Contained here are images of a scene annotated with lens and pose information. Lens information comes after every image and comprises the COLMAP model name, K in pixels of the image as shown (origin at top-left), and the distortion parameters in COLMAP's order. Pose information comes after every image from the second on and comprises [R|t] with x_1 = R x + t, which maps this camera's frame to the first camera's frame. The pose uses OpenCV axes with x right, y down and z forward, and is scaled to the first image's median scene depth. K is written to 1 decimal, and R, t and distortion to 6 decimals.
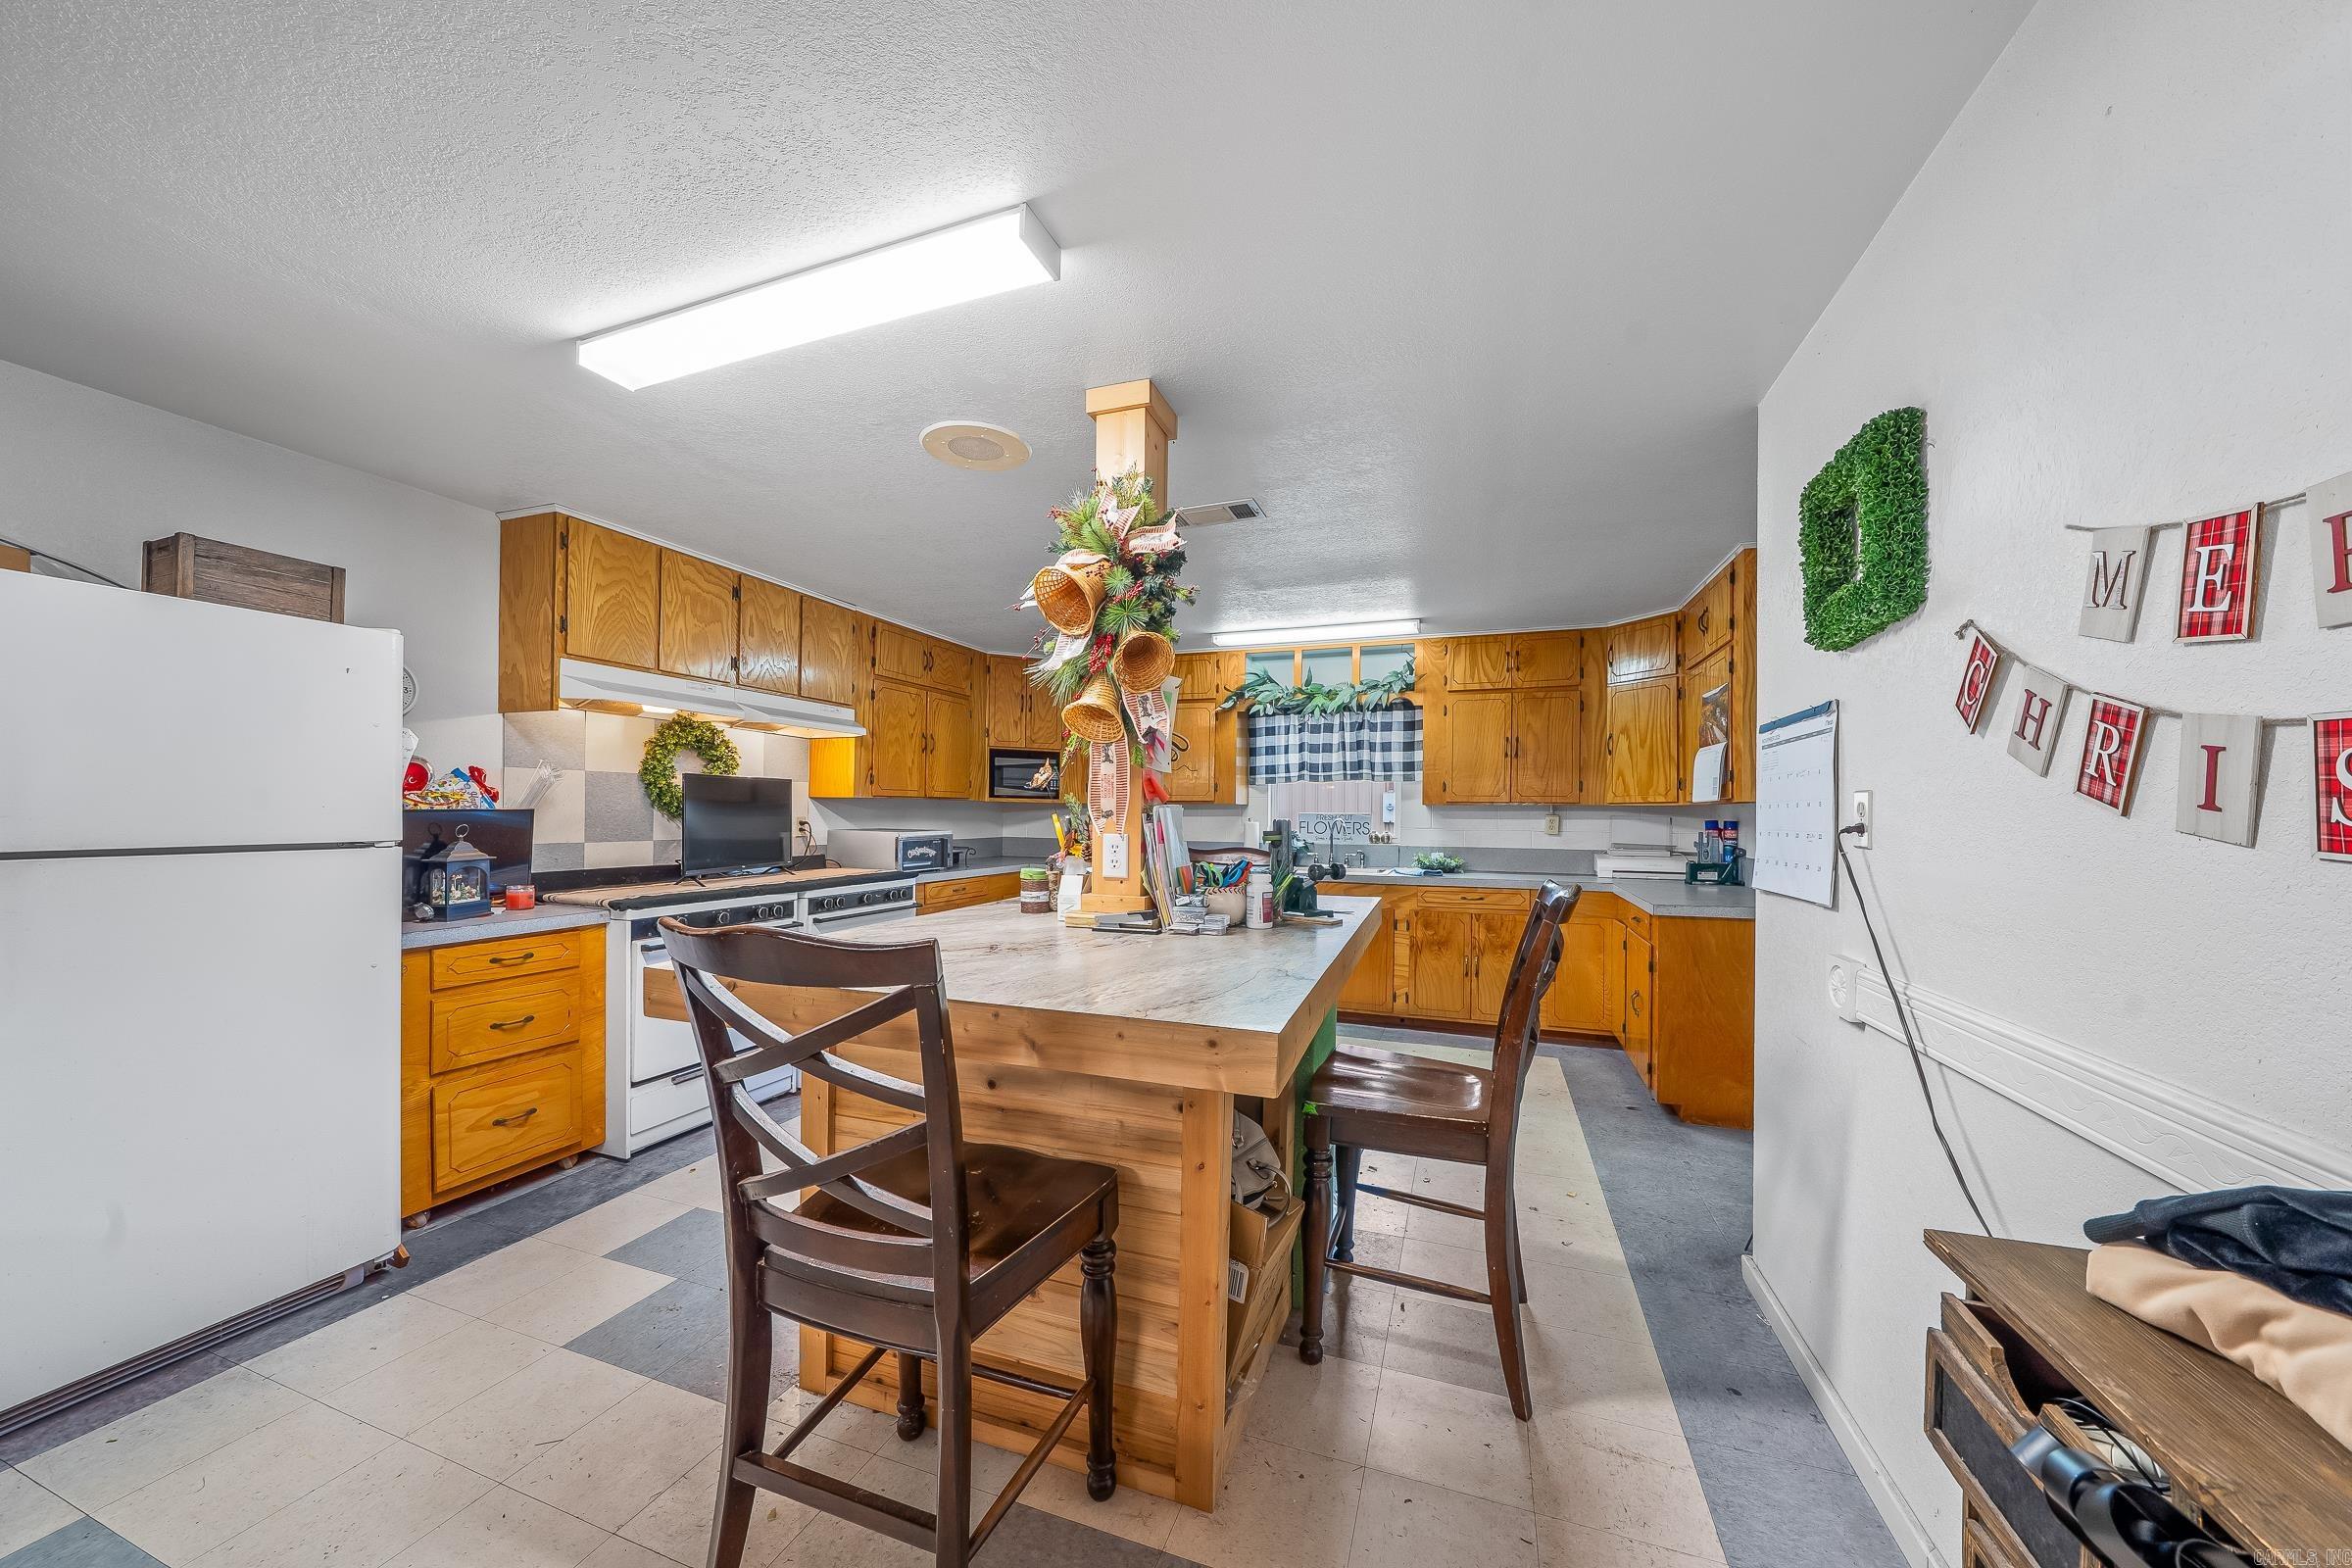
lens RADIAL K [[807.1, 0, 1180.0], [0, 807.1, 802.1], [0, 0, 1]] dist [-0.002470, -0.000395]
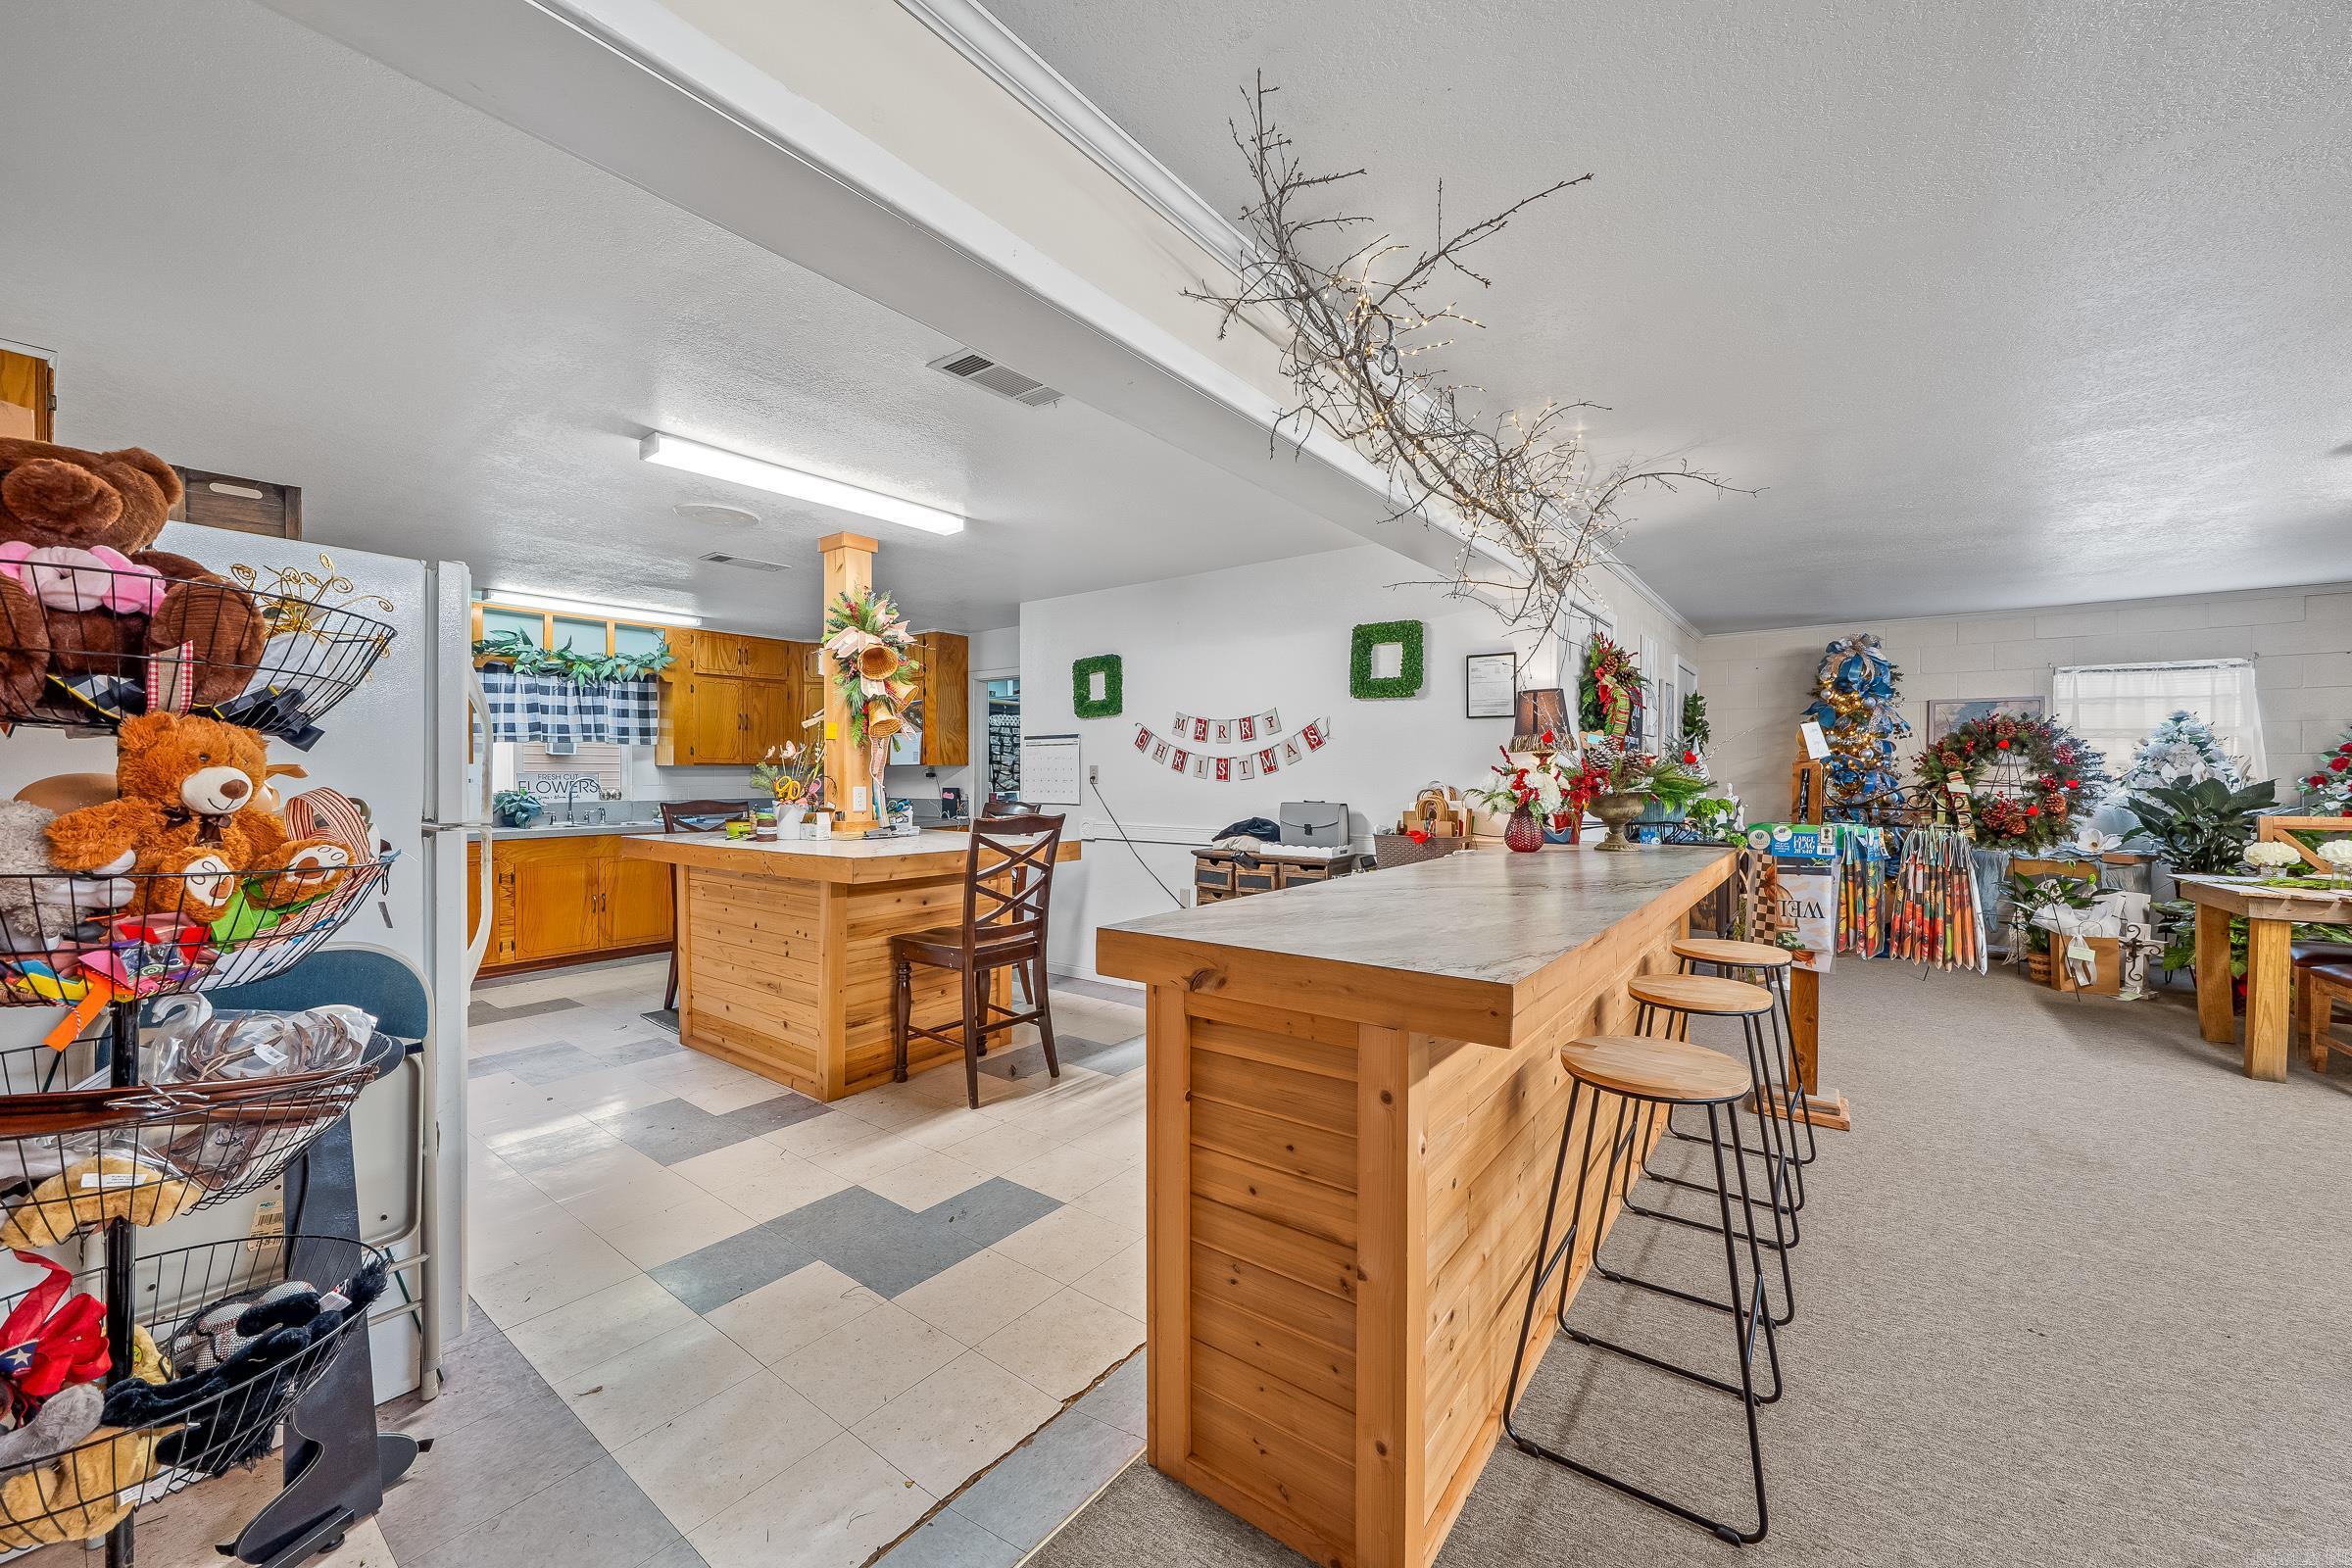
lens RADIAL K [[900.0, 0, 1172.5], [0, 900.0, 773.5], [0, 0, 1]] dist [-0.002299, -0.000414]
pose [[0.305269, -0.009467, 0.952219, -0.812866], [-0.010979, 0.999849, 0.013460, -0.011732], [-0.952203, -0.014564, 0.305119, -0.119752]]
